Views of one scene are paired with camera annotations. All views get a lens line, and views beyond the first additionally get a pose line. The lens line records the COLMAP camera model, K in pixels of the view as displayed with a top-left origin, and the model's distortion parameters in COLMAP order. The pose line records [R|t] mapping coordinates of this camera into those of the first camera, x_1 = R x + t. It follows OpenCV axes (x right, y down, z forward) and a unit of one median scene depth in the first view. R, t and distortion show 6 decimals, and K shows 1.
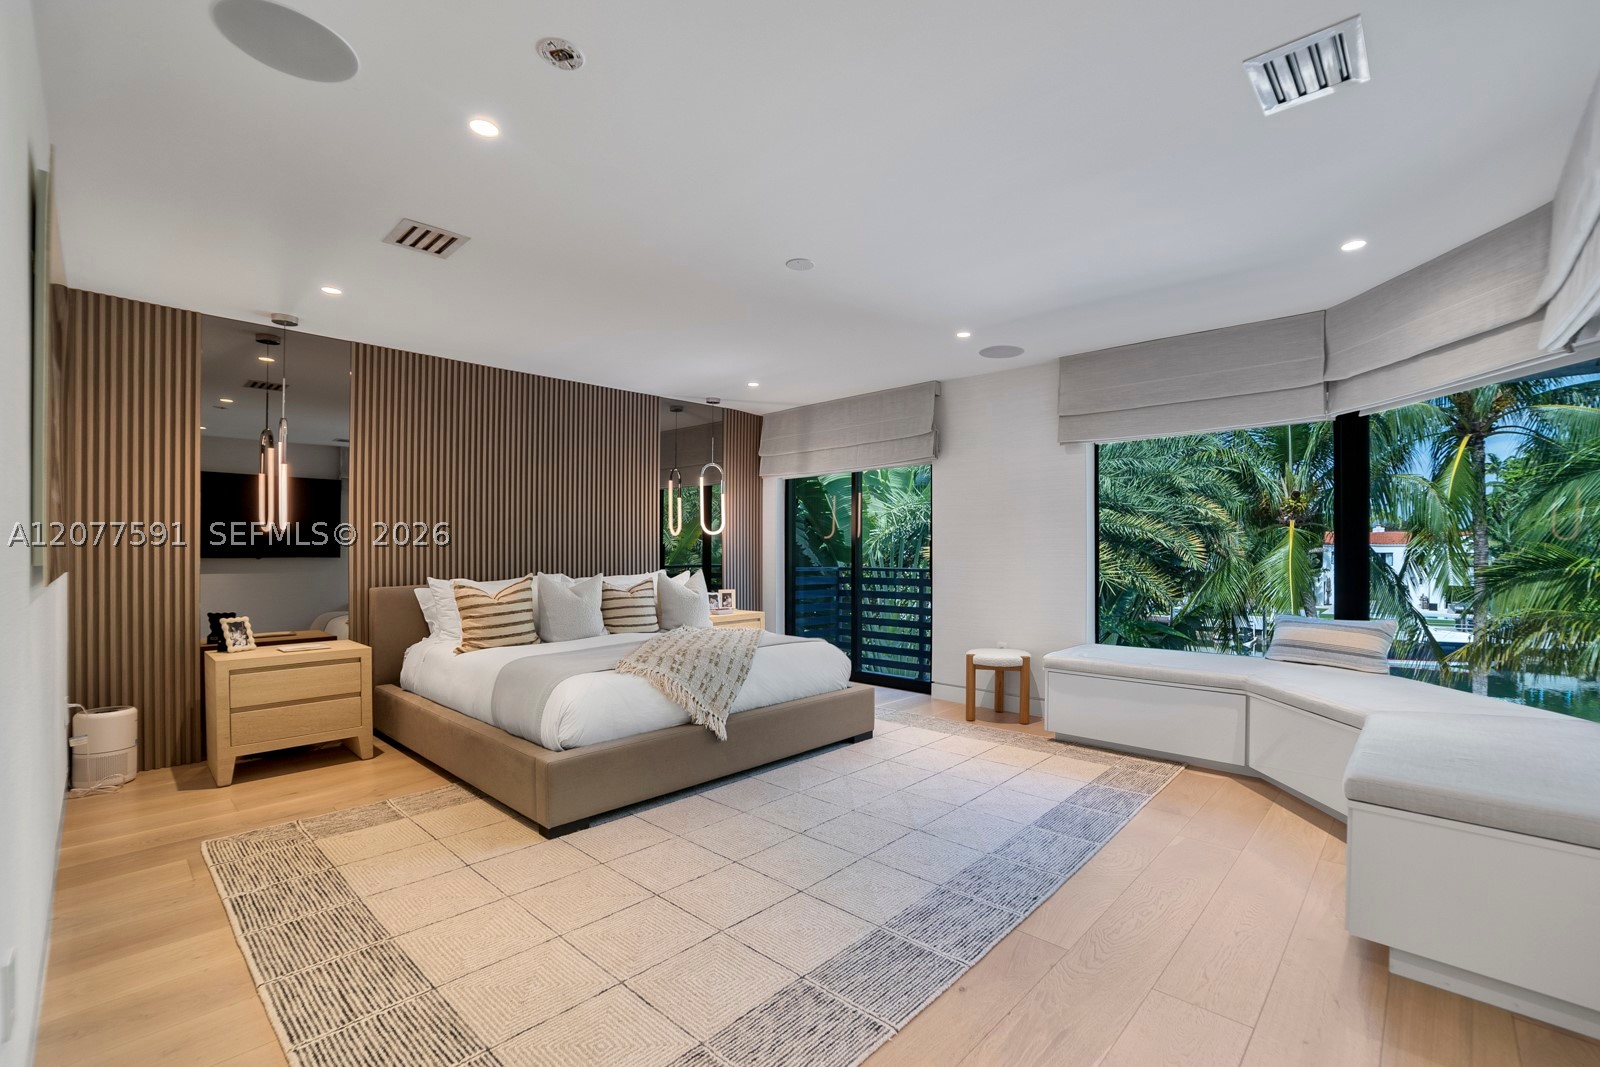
lens RADIAL K [[674.3, 0, 808.9], [0, 674.3, 543.9], [0, 0, 1]] dist [-0.022661, 0.001674]
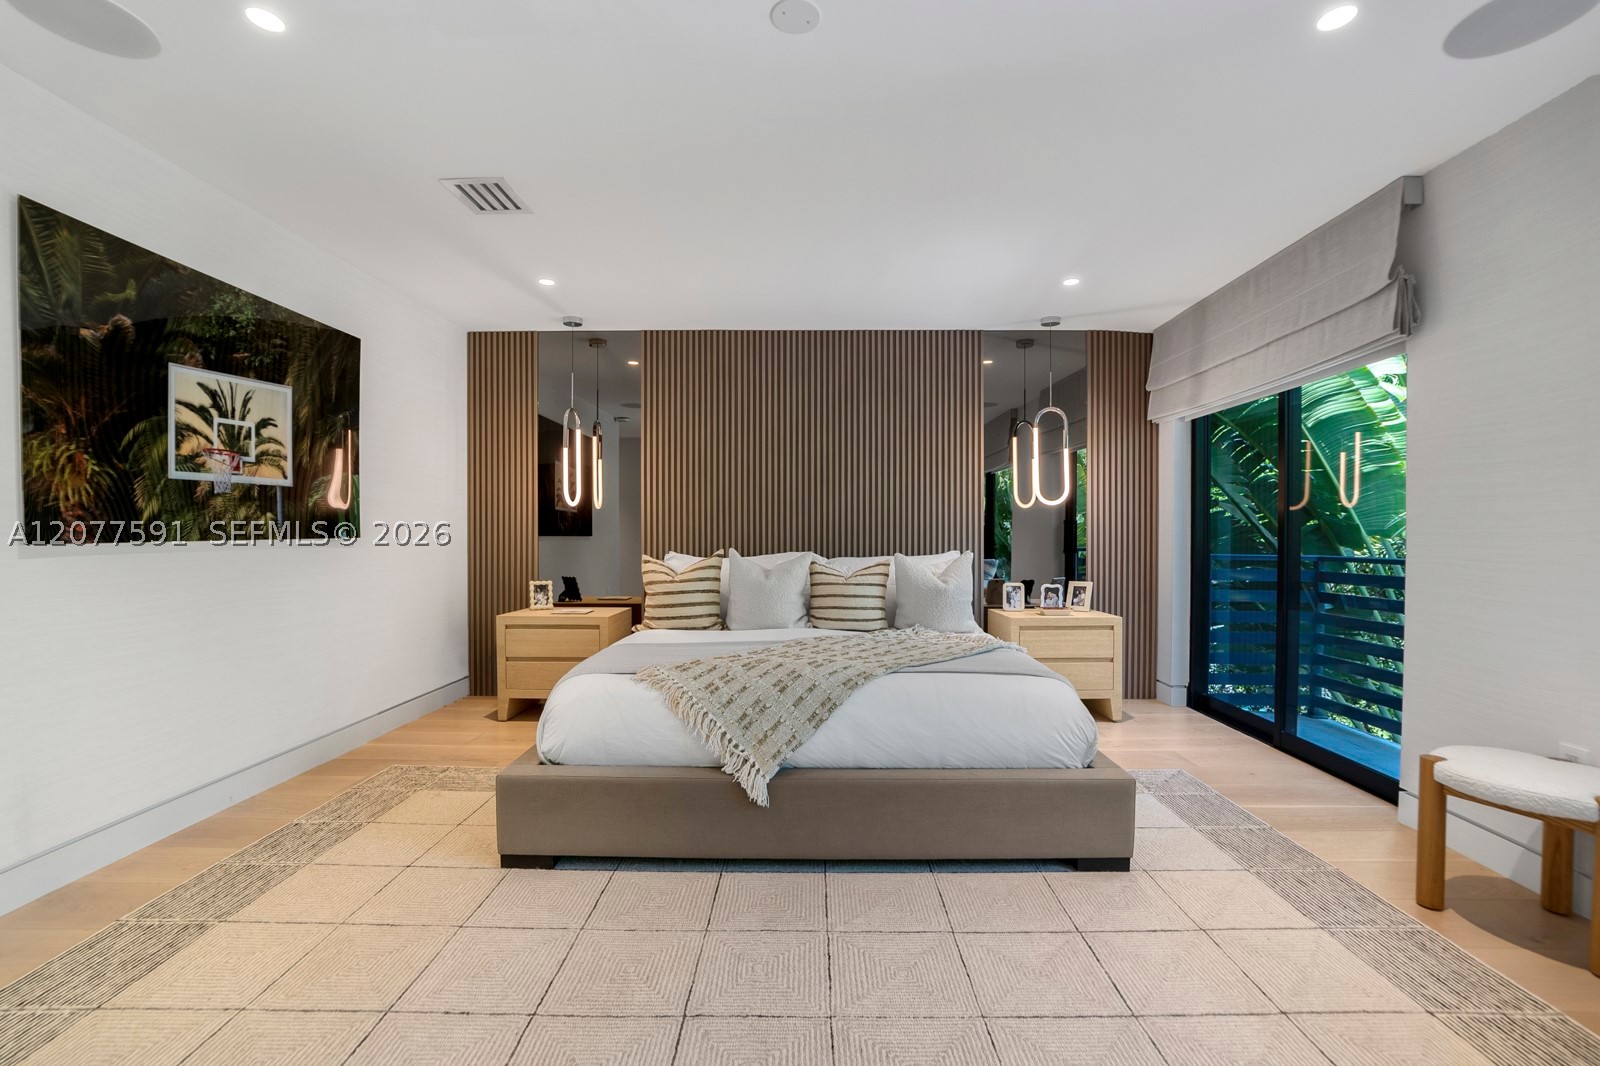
lens RADIAL K [[674.3, 0, 801.0], [0, 674.3, 535.4], [0, 0, 1]] dist [-0.022661, 0.001674]
pose [[0.690454, 0.008451, -0.723327, 0.341169], [0.002390, 0.999900, 0.013963, 0.013442], [0.723372, -0.011369, 0.690365, 0.513471]]
